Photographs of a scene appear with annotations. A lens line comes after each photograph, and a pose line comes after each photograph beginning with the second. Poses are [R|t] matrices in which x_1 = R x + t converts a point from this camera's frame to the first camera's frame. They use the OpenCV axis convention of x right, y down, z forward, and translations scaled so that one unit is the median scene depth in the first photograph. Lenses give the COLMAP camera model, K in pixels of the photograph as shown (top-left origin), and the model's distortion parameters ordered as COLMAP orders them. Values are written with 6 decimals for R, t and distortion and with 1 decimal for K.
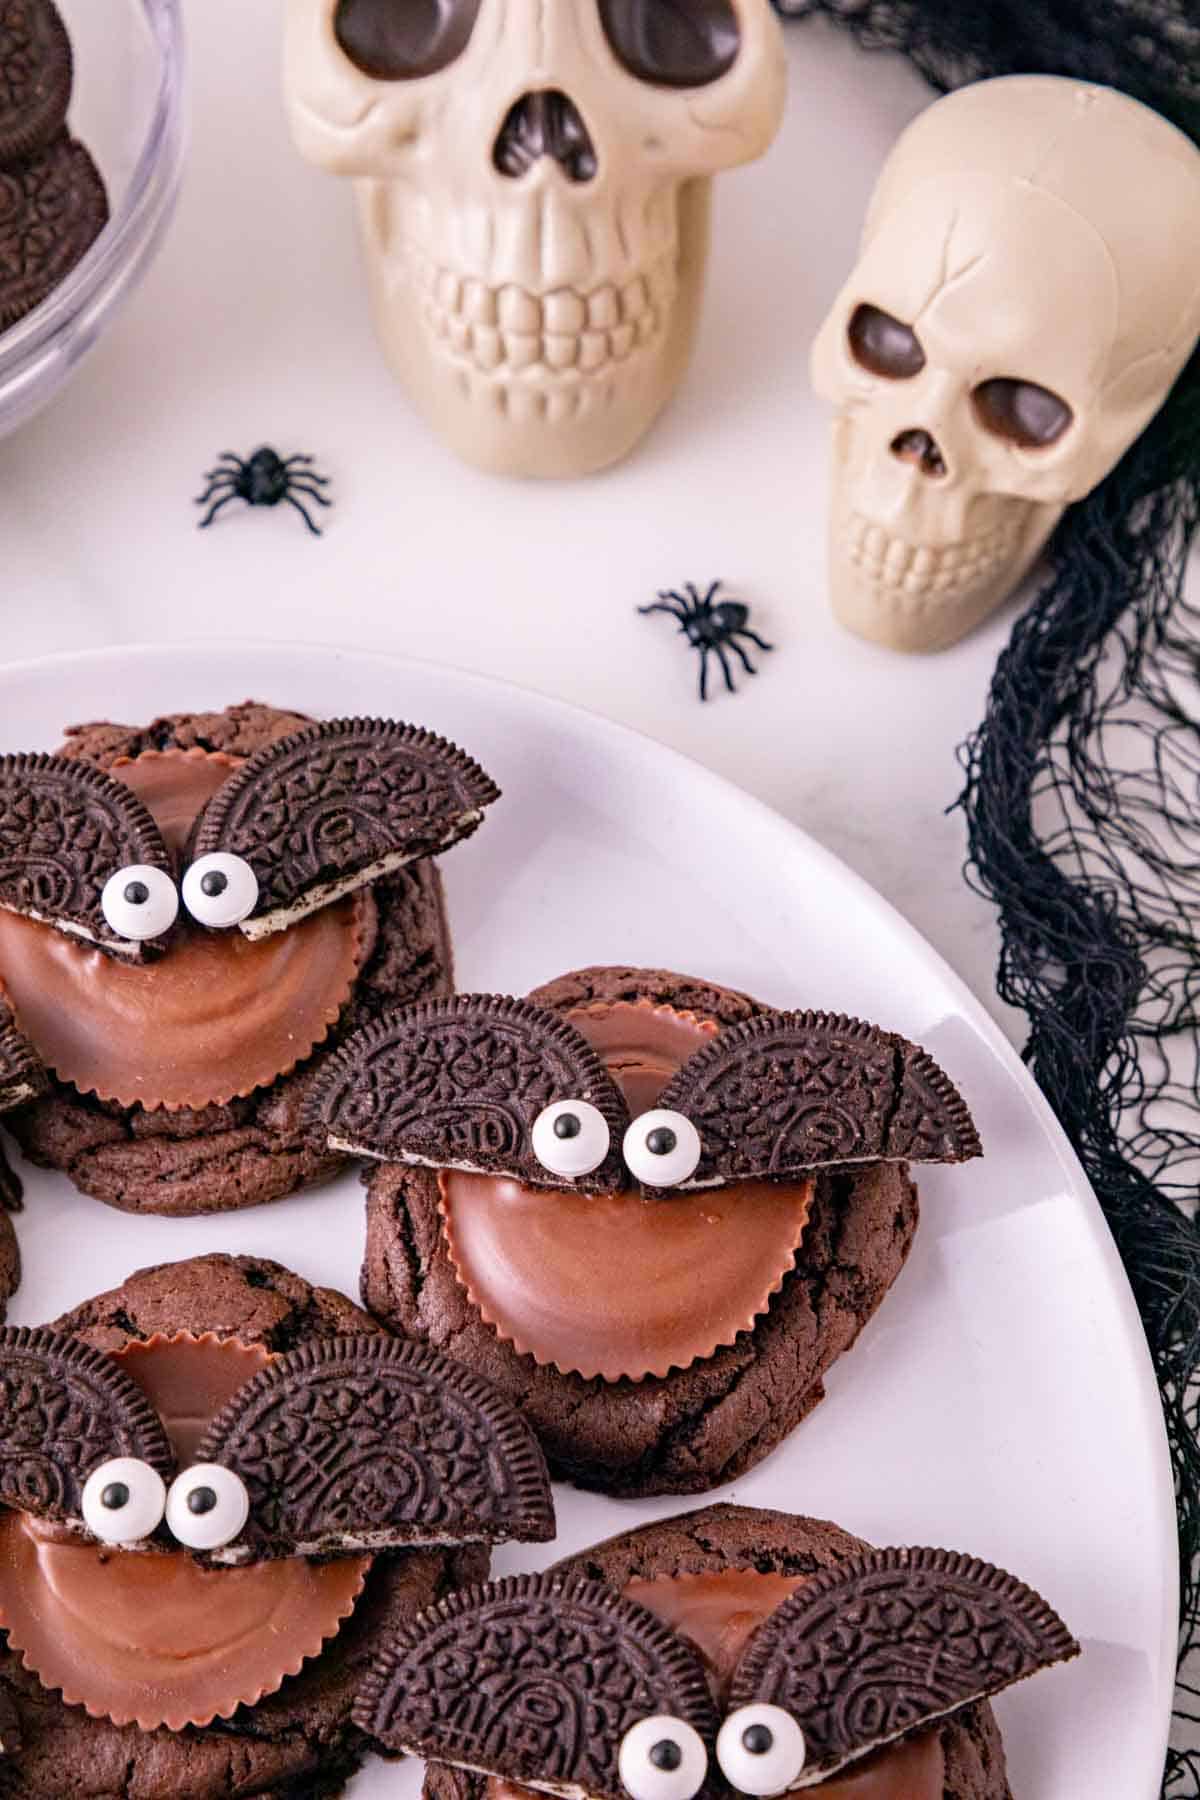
lens RADIAL K [[3218.6, 0, 600.0], [0, 3218.6, 900.0], [0, 0, 1]] dist [0.220470, -0.128381]
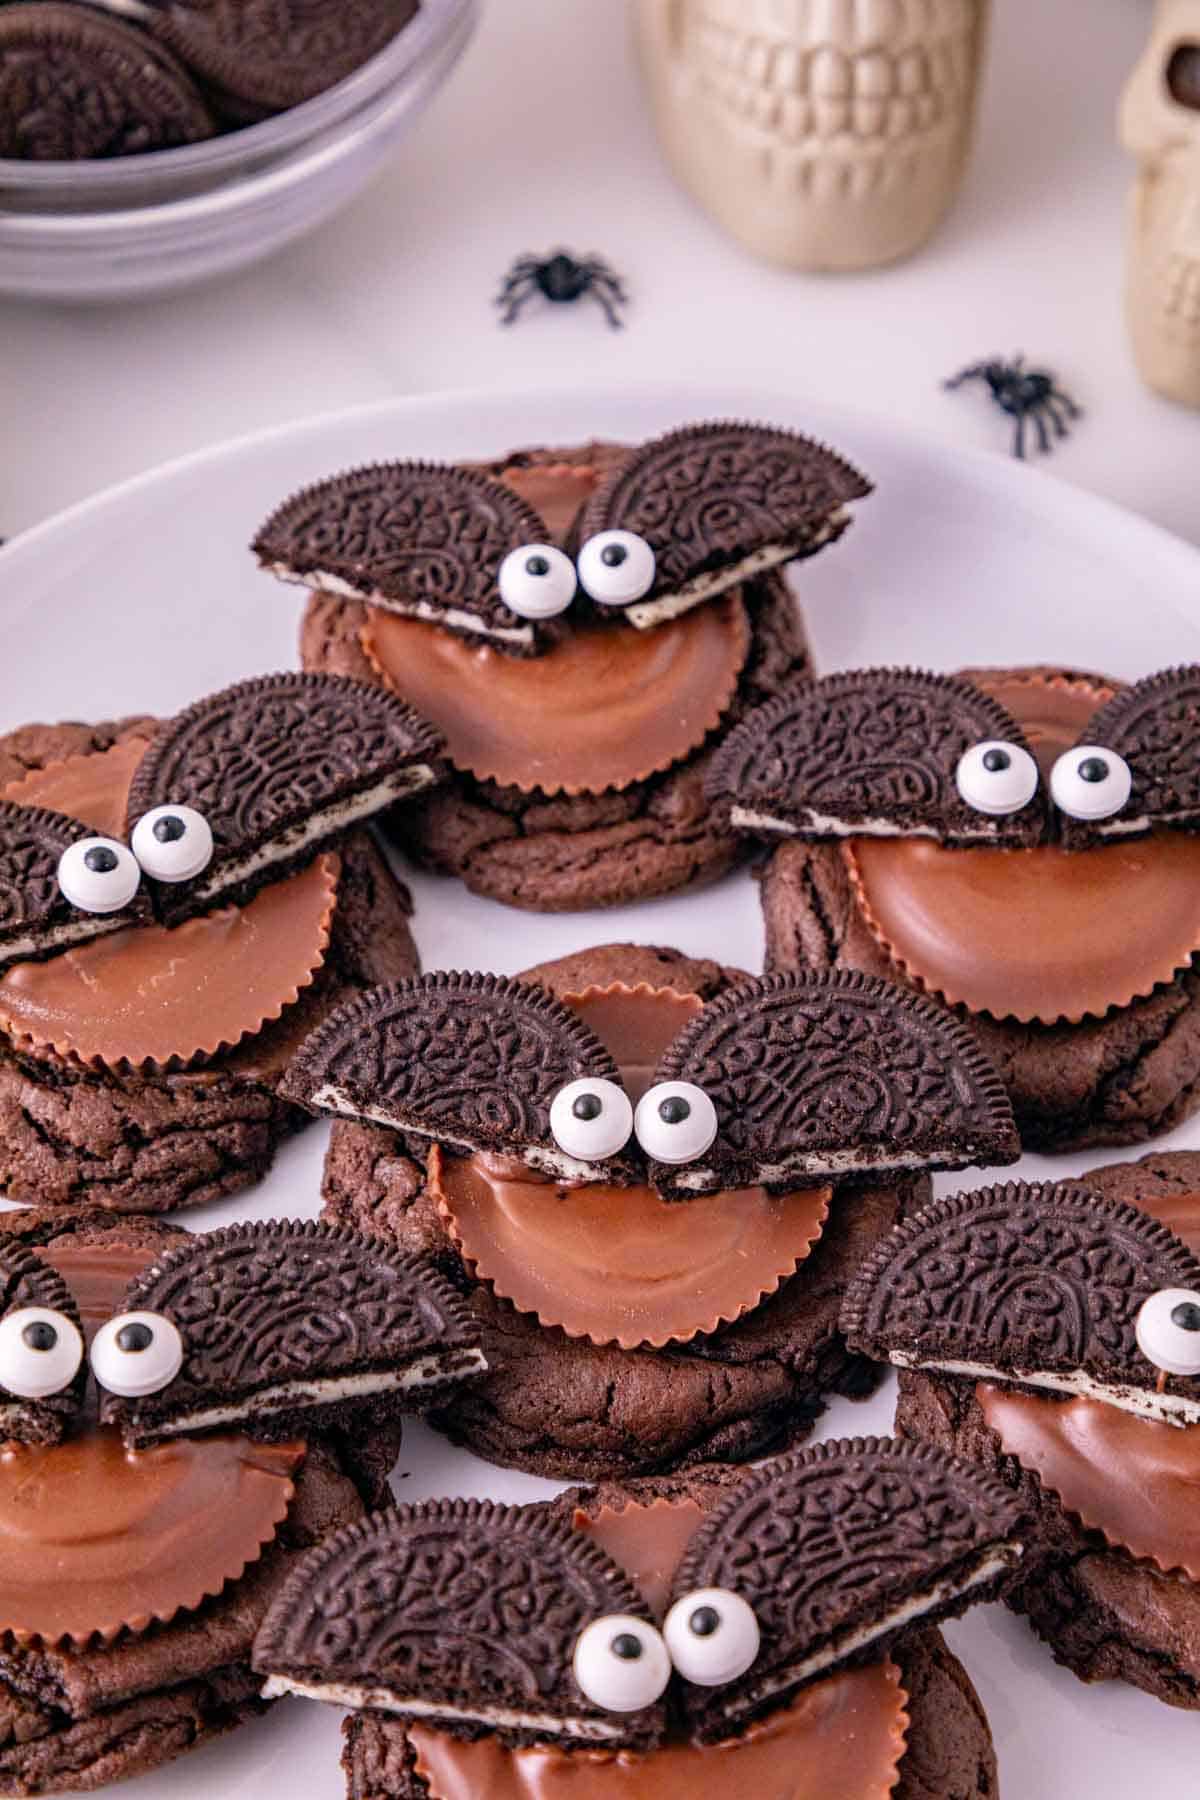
lens RADIAL K [[3218.6, 0, 600.0], [0, 3218.6, 900.0], [0, 0, 1]] dist [0.220470, -0.128381]
pose [[0.997782, -0.032269, 0.058217, -0.186026], [0.039730, 0.990462, -0.131932, 0.232364], [-0.053405, 0.133953, 0.989548, 0.028135]]
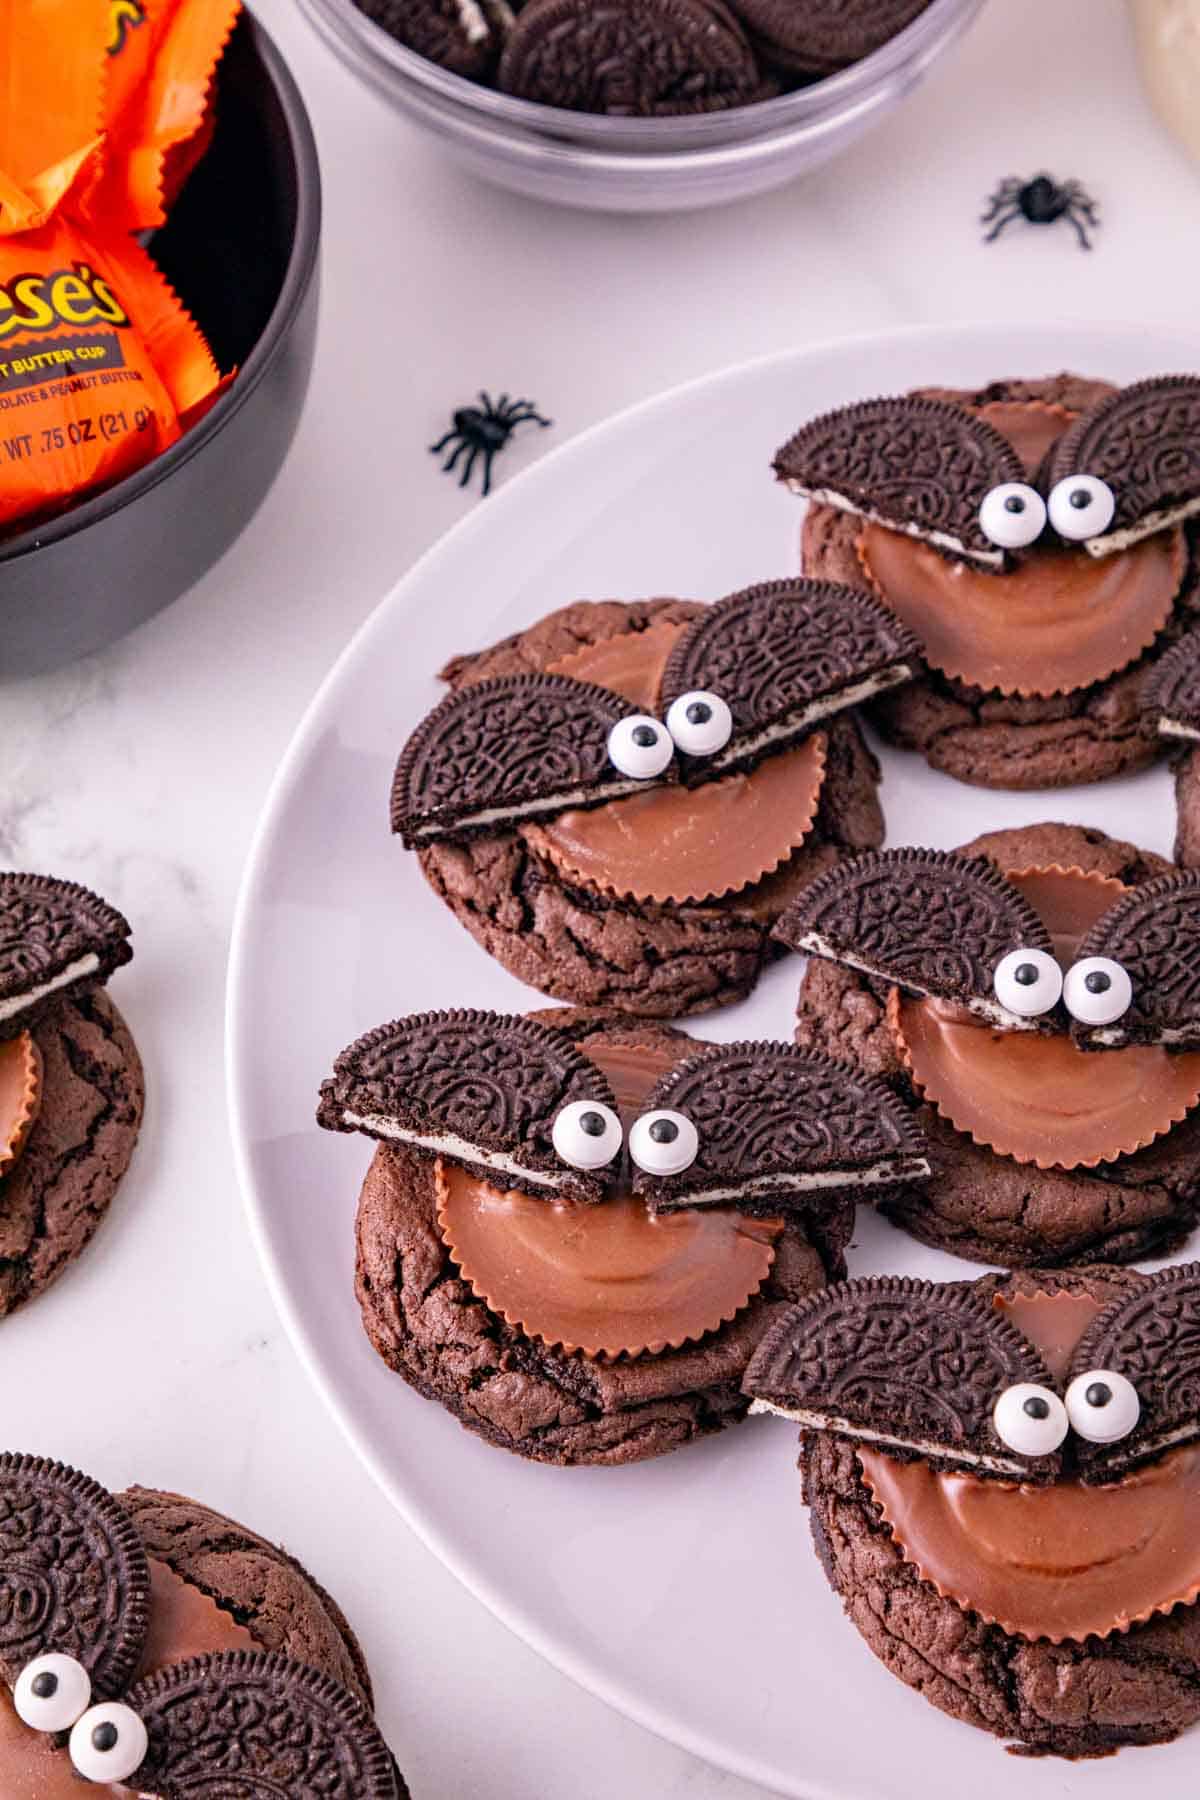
lens RADIAL K [[3342.0, 0, 600.0], [0, 3342.0, 900.0], [0, 0, 1]] dist [0.278573, -0.016416]
pose [[0.998654, 0.043880, -0.027639, -0.255777], [-0.044347, 0.998880, -0.016516, 0.170536], [0.026884, 0.017719, 0.999482, -0.239371]]
